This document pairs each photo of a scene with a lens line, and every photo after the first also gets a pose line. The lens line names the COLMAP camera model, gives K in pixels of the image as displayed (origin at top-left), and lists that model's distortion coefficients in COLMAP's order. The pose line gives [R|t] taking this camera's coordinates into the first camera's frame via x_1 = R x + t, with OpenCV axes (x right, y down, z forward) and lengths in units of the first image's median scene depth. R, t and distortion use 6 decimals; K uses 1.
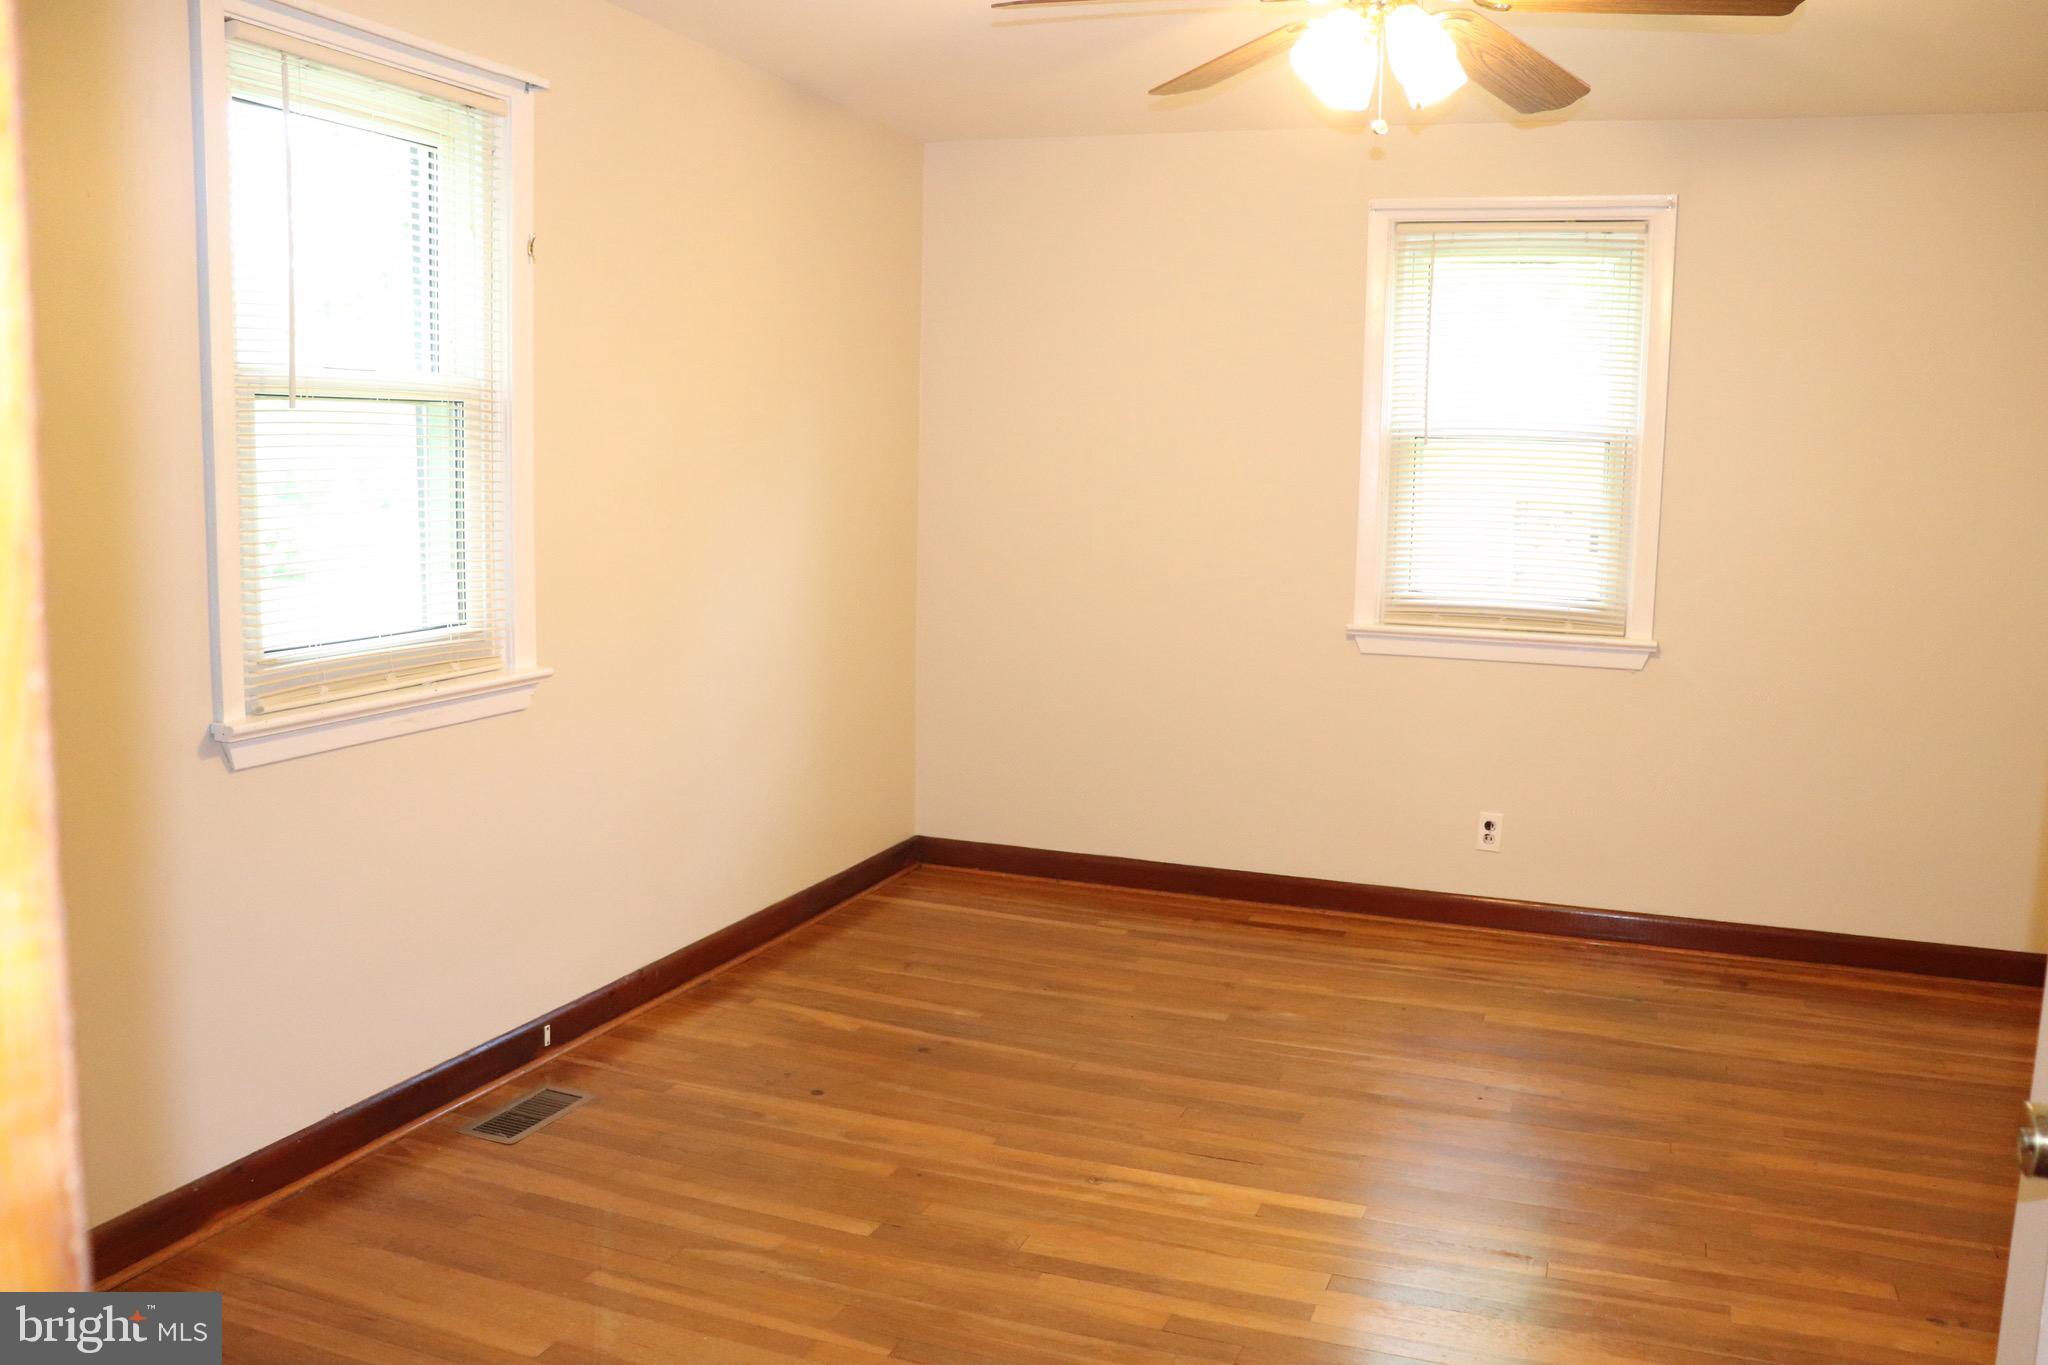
lens RADIAL K [[1719.9, 0, 1024.0], [0, 1719.9, 682.5], [0, 0, 1]] dist [-0.170861, 0.163236]
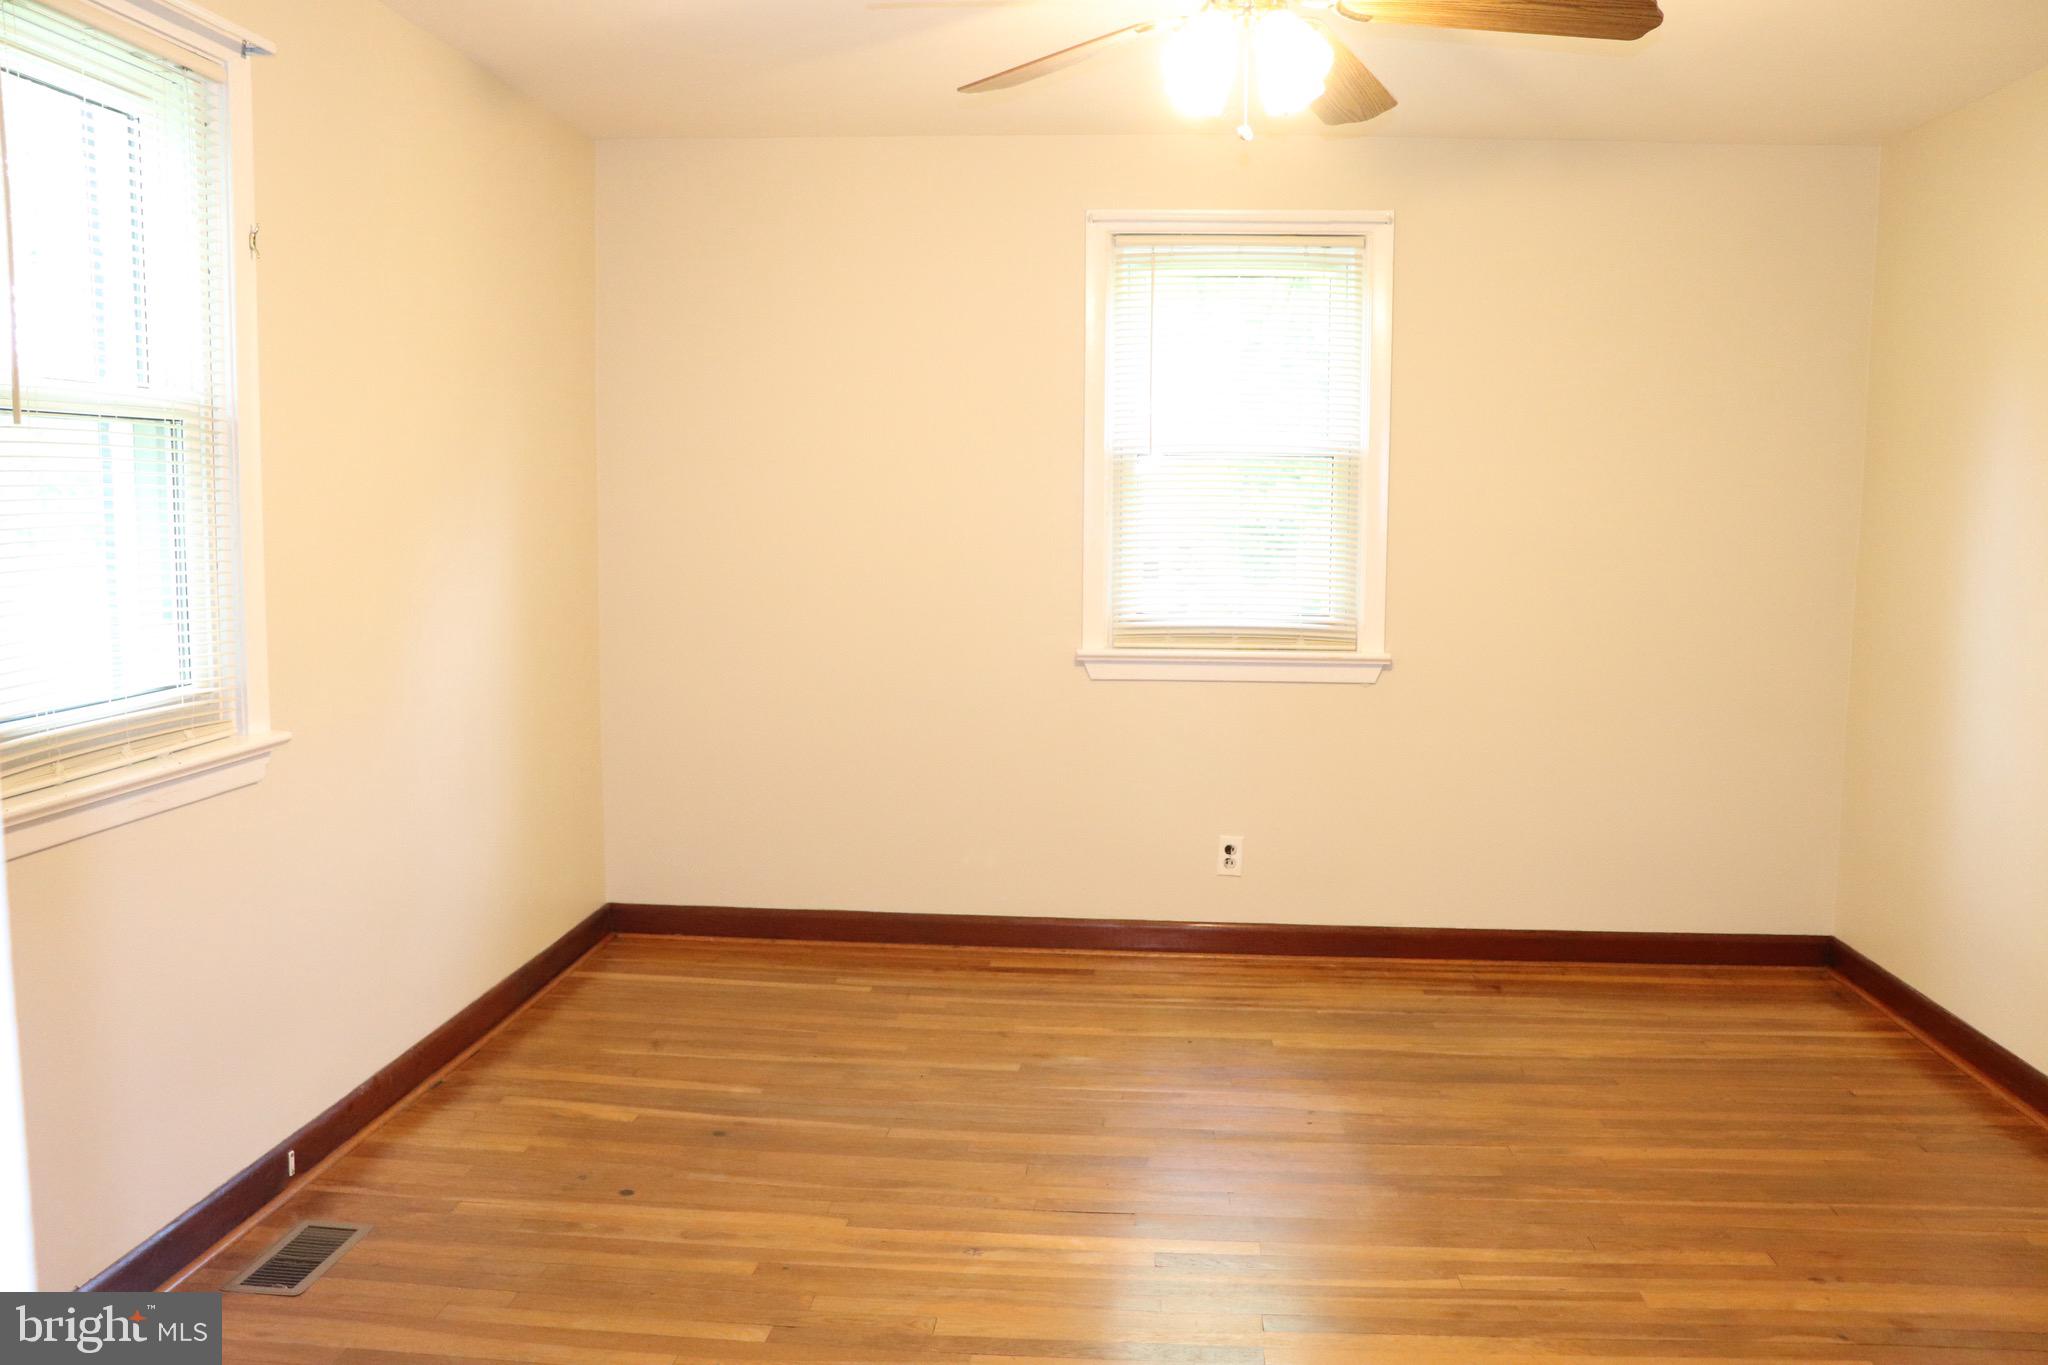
lens RADIAL K [[1822.2, 0, 1024.0], [0, 1822.2, 682.5], [0, 0, 1]] dist [-0.155846, 0.174544]
pose [[0.959583, -0.042490, 0.278201, -0.150110], [0.049283, 0.998632, -0.017464, 0.000715], [-0.277079, 0.030469, 0.960364, 0.028605]]
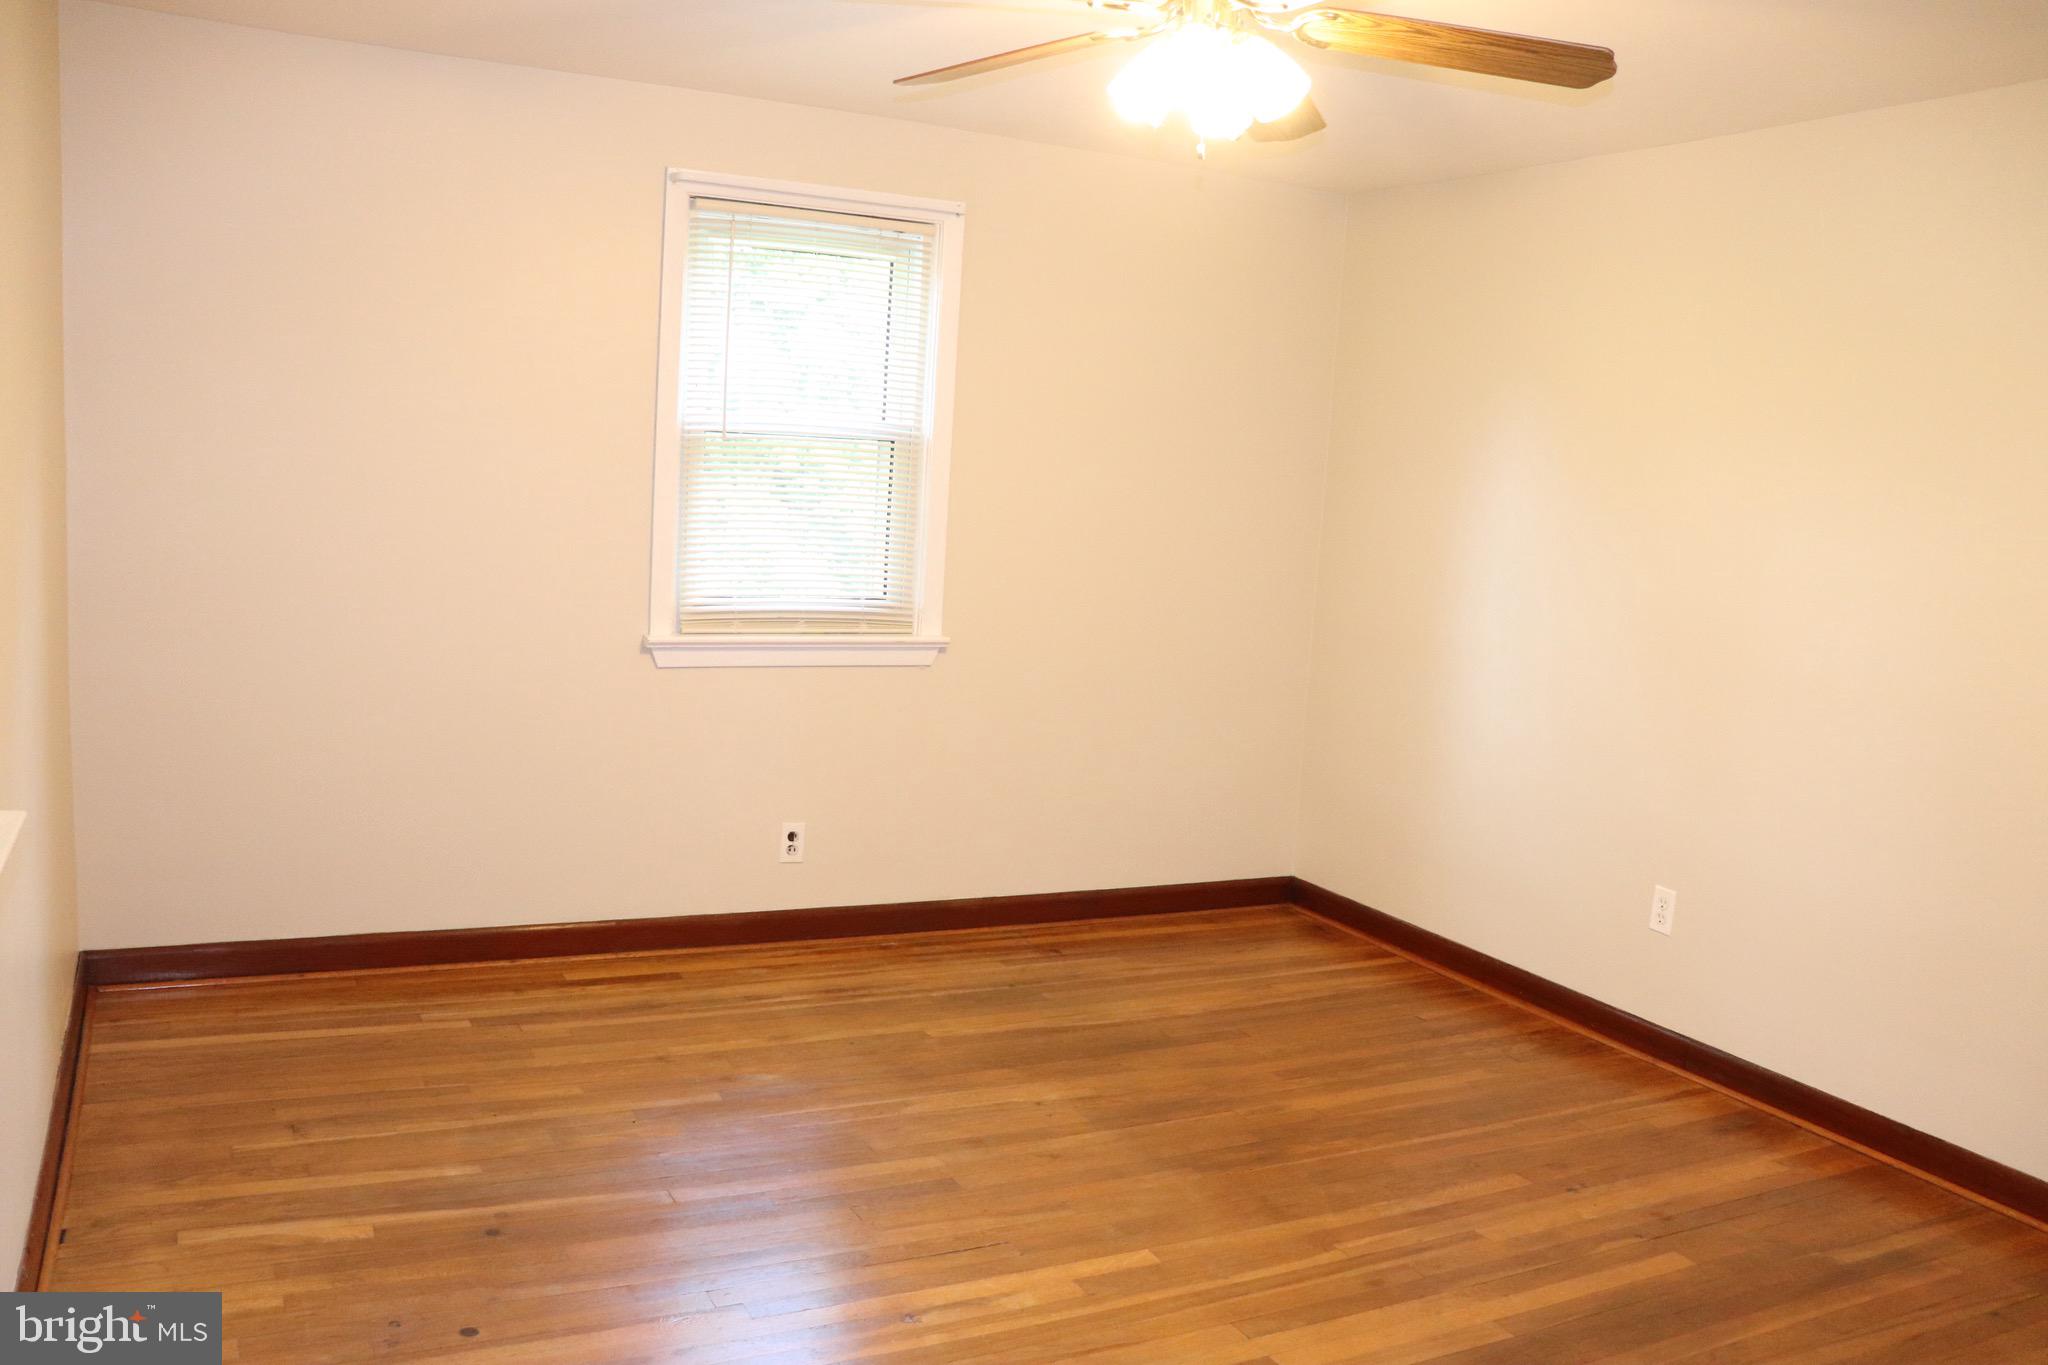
lens RADIAL K [[1719.9, 0, 1024.0], [0, 1719.9, 682.5], [0, 0, 1]] dist [-0.170861, 0.163236]
pose [[0.670430, -0.078388, 0.737821, -0.412626], [0.054879, 0.996919, 0.056048, -0.059400], [-0.739941, 0.002914, 0.672666, 0.292844]]
